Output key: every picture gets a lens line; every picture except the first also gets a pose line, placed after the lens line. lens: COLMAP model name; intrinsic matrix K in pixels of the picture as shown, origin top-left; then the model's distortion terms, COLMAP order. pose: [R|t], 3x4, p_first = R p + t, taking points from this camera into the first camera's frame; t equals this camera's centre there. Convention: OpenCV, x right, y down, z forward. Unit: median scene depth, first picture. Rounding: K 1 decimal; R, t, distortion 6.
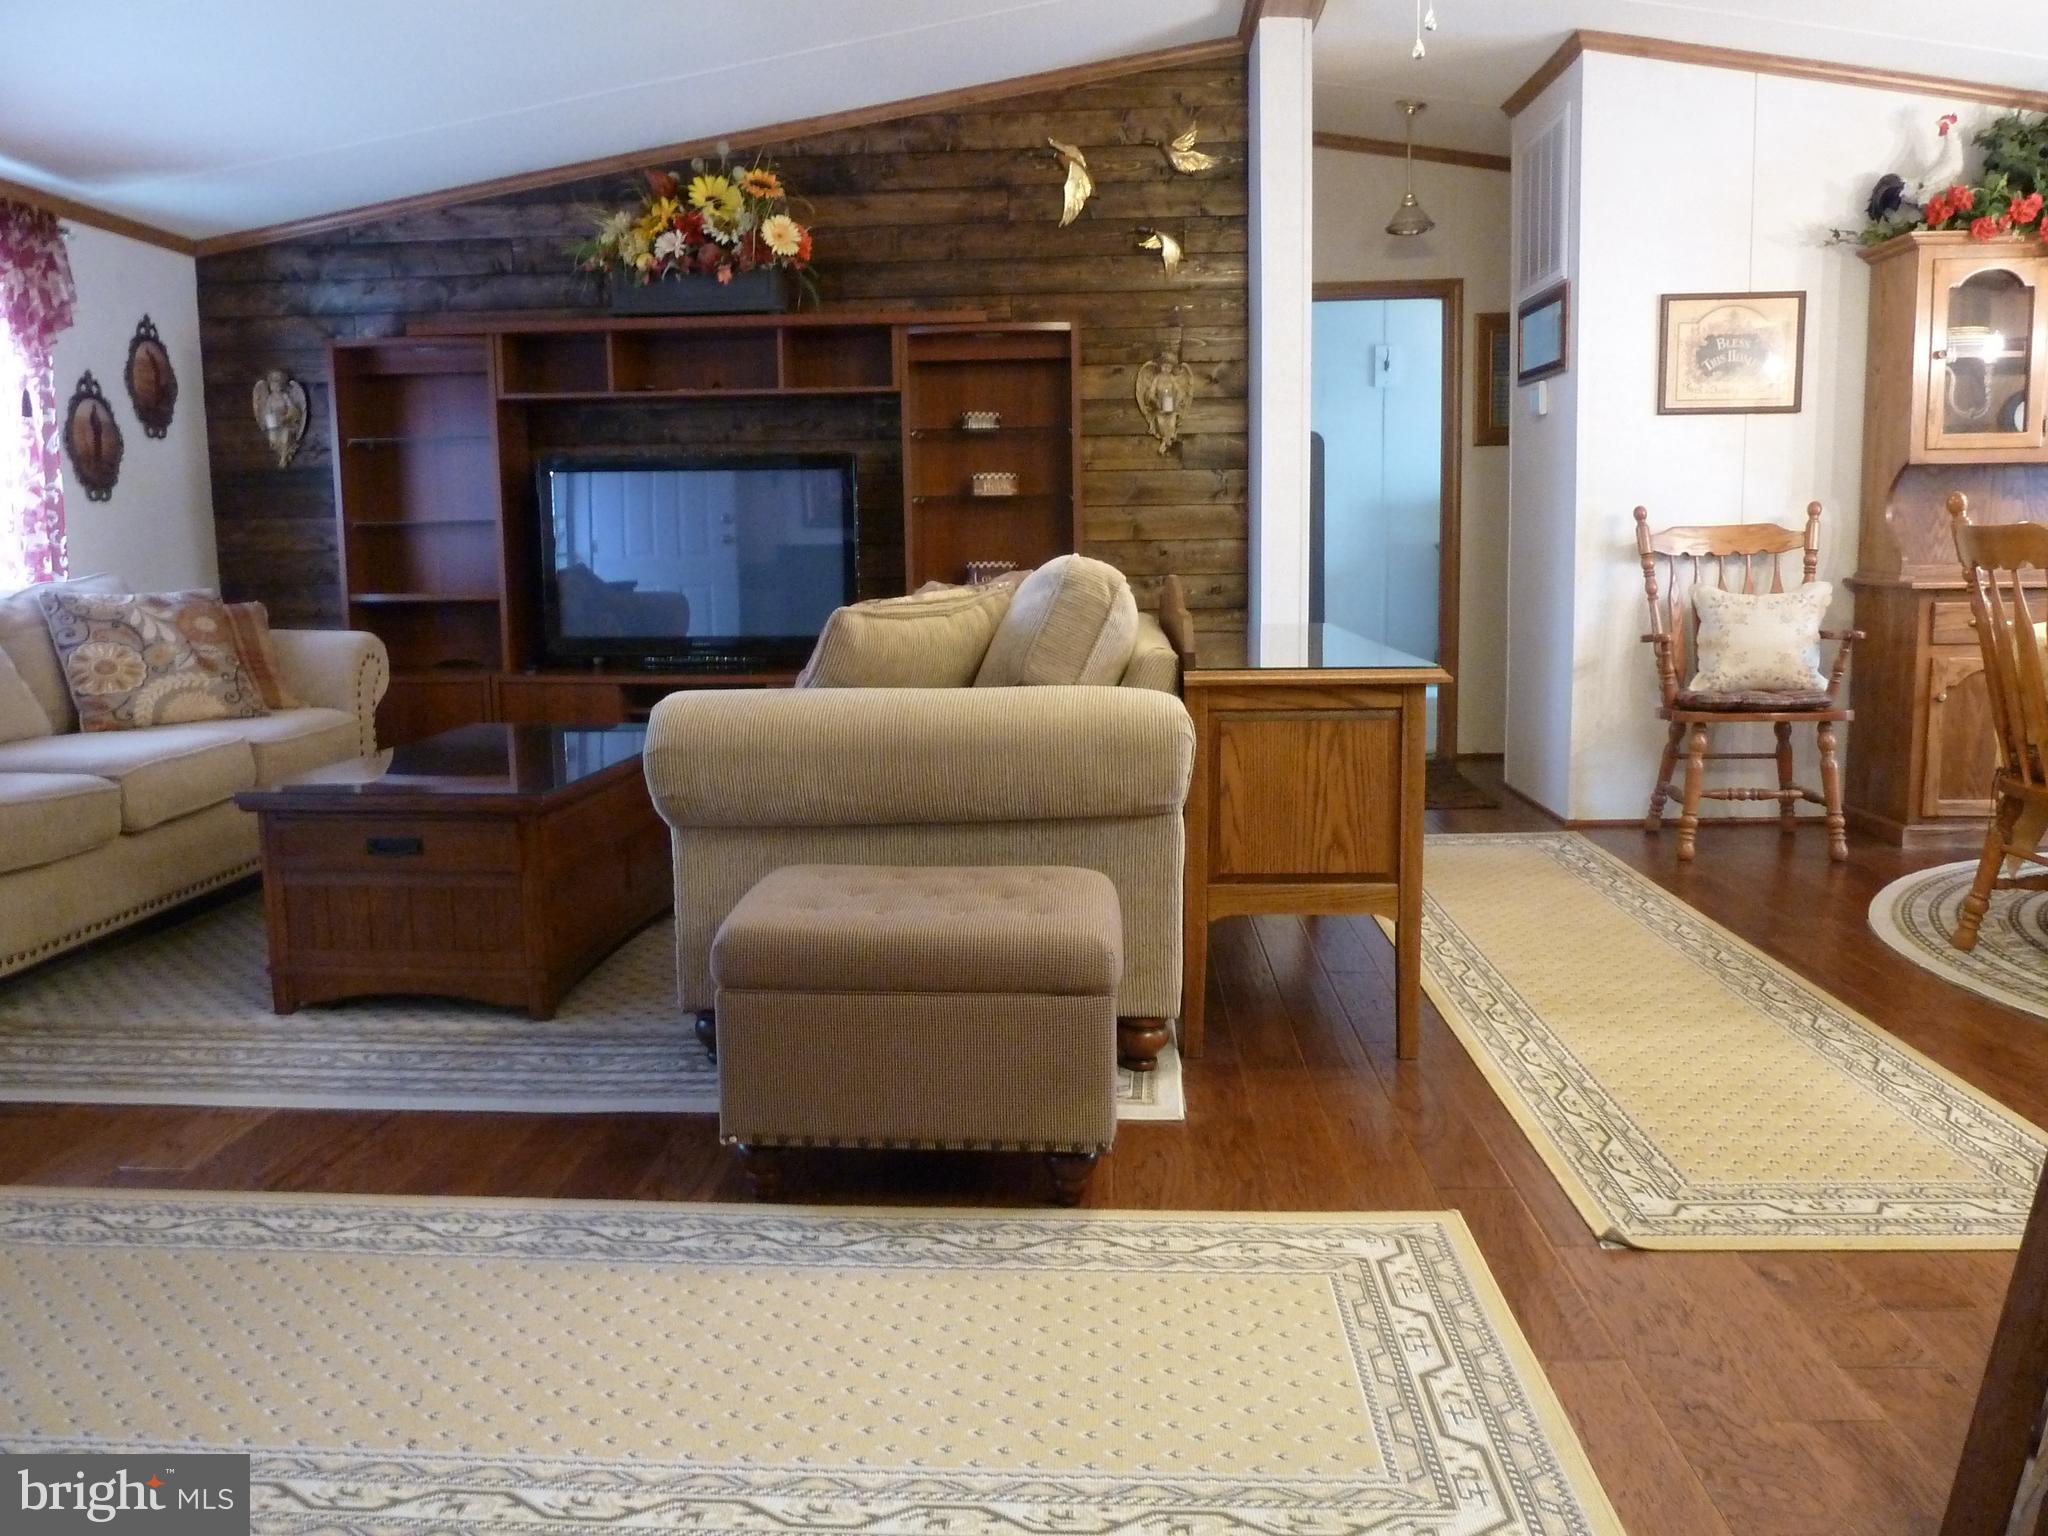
lens RADIAL K [[1516.5, 0, 1021.0], [0, 1516.5, 746.5], [0, 0, 1]] dist [-0.038775, 0.005481]
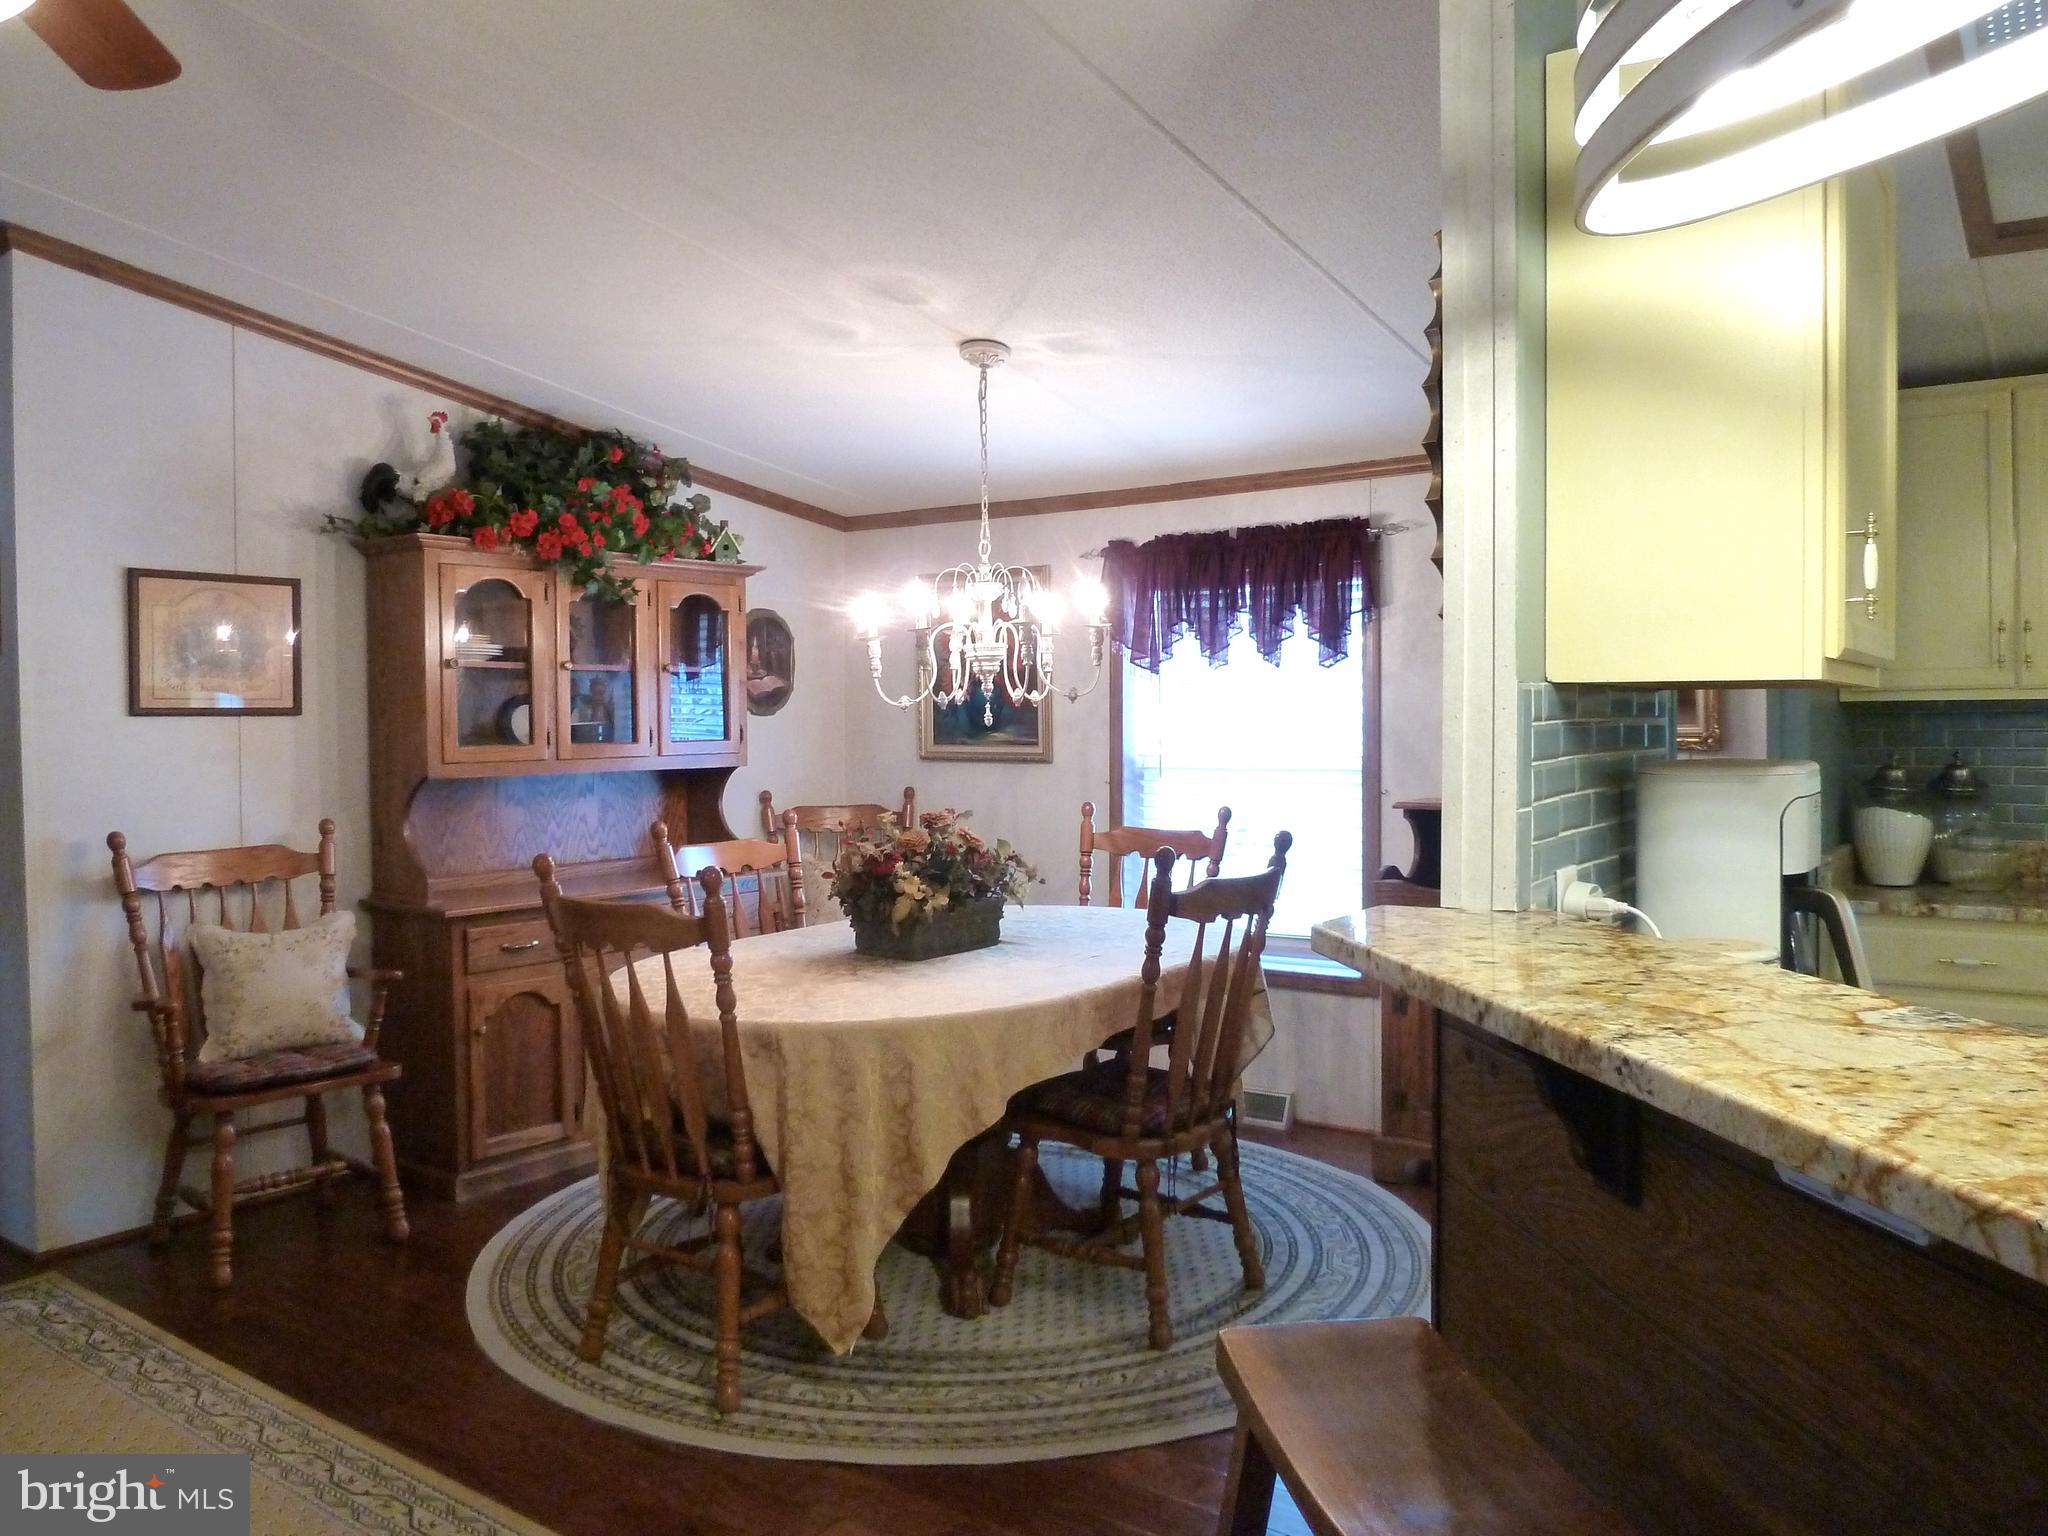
lens RADIAL K [[1516.5, 0, 1019.5], [0, 1516.5, 751.4], [0, 0, 1]] dist [-0.038775, 0.005481]
pose [[0.544142, -0.004600, 0.838981, 0.016417], [0.112652, 0.991330, -0.067627, -0.101418], [-0.831396, 0.131312, 0.539942, 0.195891]]
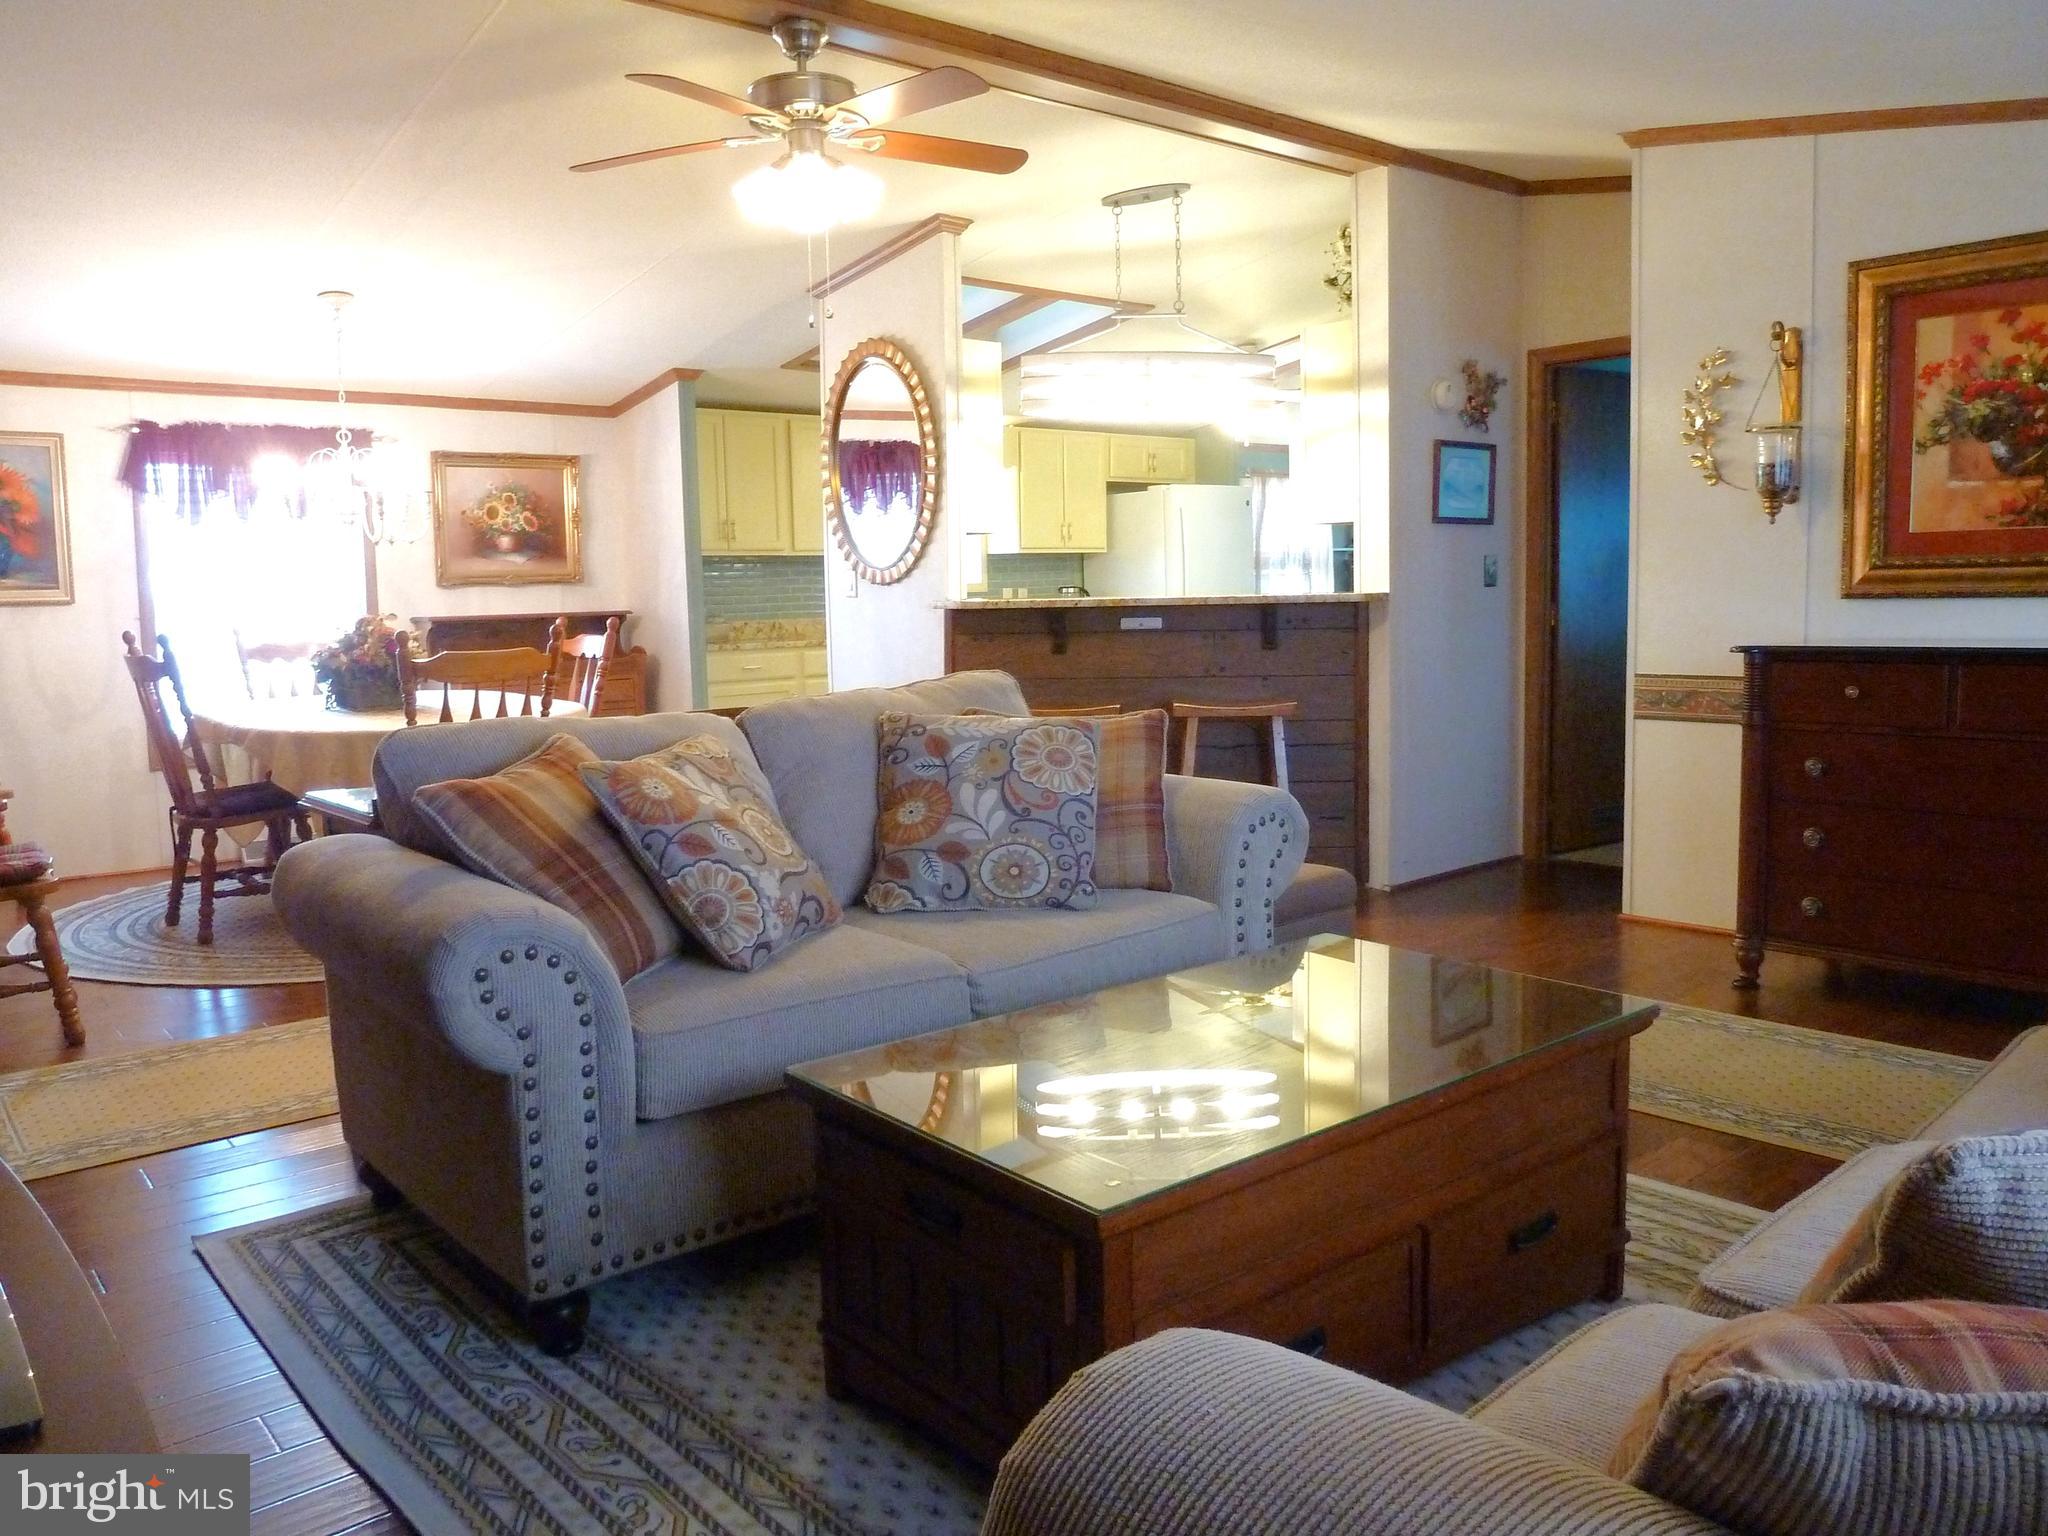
lens RADIAL K [[1516.5, 0, 1008.6], [0, 1516.5, 750.4], [0, 0, 1]] dist [-0.038775, 0.005481]
pose [[-0.684869, -0.045506, 0.727244, -0.547476], [0.129992, 0.974408, 0.183389, -0.178713], [-0.716978, 0.220133, -0.661426, 1.129189]]
